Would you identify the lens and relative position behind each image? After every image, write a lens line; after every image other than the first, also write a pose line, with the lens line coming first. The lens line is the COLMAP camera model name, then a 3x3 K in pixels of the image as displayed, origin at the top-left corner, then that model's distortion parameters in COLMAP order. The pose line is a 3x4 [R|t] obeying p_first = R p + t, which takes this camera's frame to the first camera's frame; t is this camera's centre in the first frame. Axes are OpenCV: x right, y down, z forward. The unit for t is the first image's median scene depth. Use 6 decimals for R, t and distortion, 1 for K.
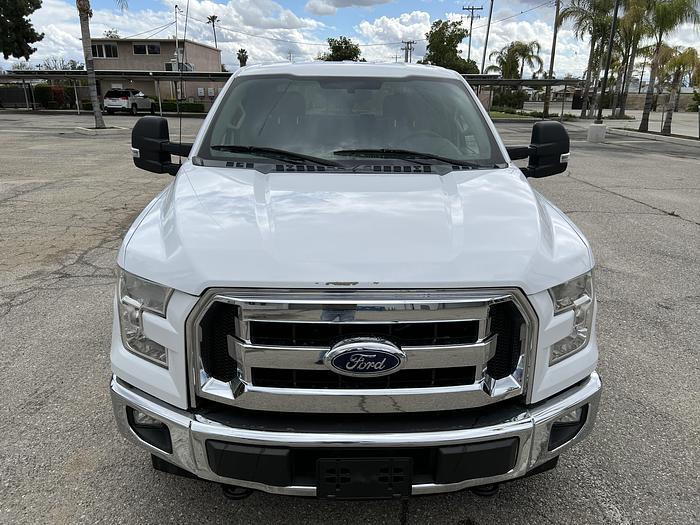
lens RADIAL K [[527.2, 0, 350.0], [0, 527.2, 261.0], [0, 0, 1]] dist [0.052666, -0.055713]
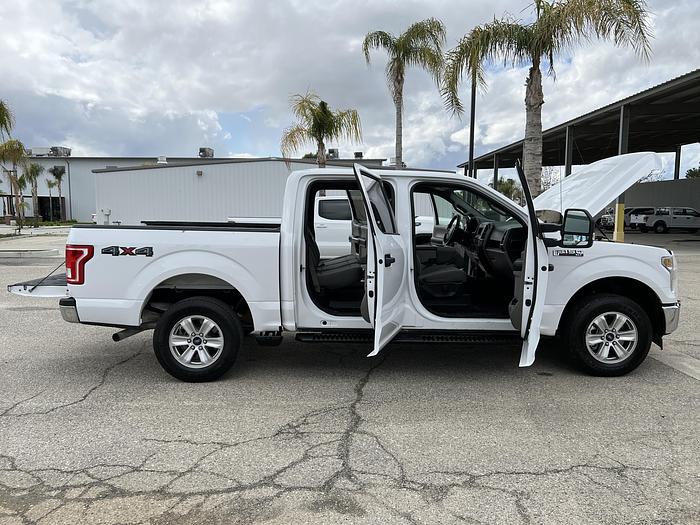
lens RADIAL K [[527.2, 0, 353.4], [0, 527.2, 260.0], [0, 0, 1]] dist [0.052666, -0.055713]
pose [[-0.005119, -0.107206, 0.994224, -2.944501], [0.308488, 0.945575, 0.103548, -0.698499], [-0.951214, 0.307237, 0.028232, 2.364870]]
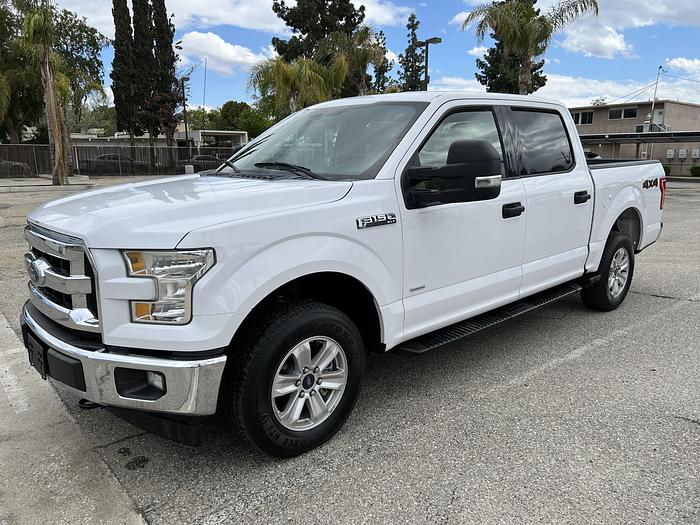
lens RADIAL K [[527.2, 0, 350.1], [0, 527.2, 264.0], [0, 0, 1]] dist [0.052666, -0.055713]
pose [[0.652754, 0.140764, -0.744377, 1.529248], [-0.223290, 0.974684, -0.011490, -0.019801], [0.723915, 0.173712, 0.667661, 0.536622]]
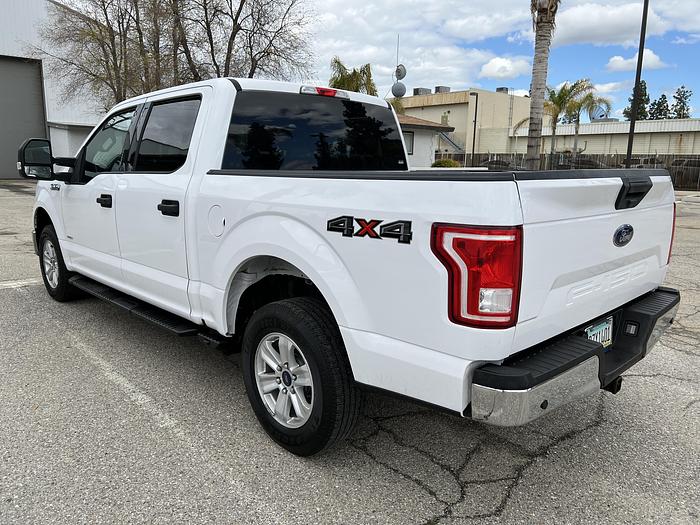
lens RADIAL K [[527.2, 0, 345.9], [0, 527.2, 260.5], [0, 0, 1]] dist [0.052666, -0.055713]
pose [[-0.739509, 0.101412, -0.665464, 1.194561], [-0.231036, 0.890298, 0.392418, -1.150092], [0.632257, 0.443942, -0.634953, 4.095381]]
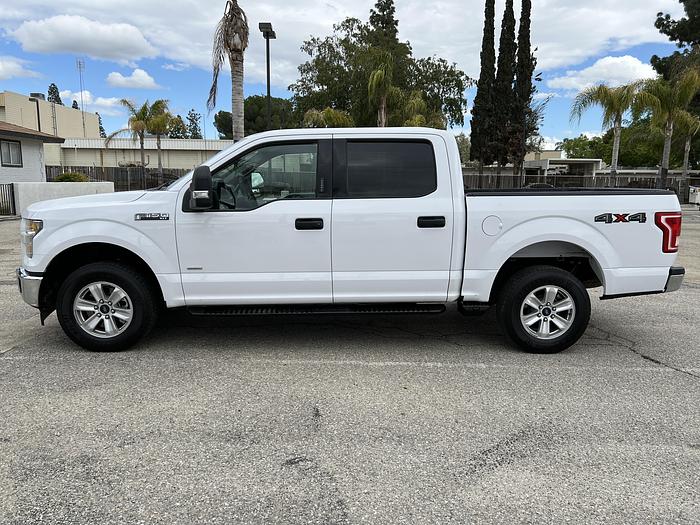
lens RADIAL K [[527.2, 0, 345.3], [0, 527.2, 260.1], [0, 0, 1]] dist [0.052666, -0.055713]
pose [[0.012879, 0.138320, -0.990304, 2.735939], [-0.321109, 0.938501, 0.126909, -0.535373], [0.946955, 0.316361, 0.056502, 2.207573]]
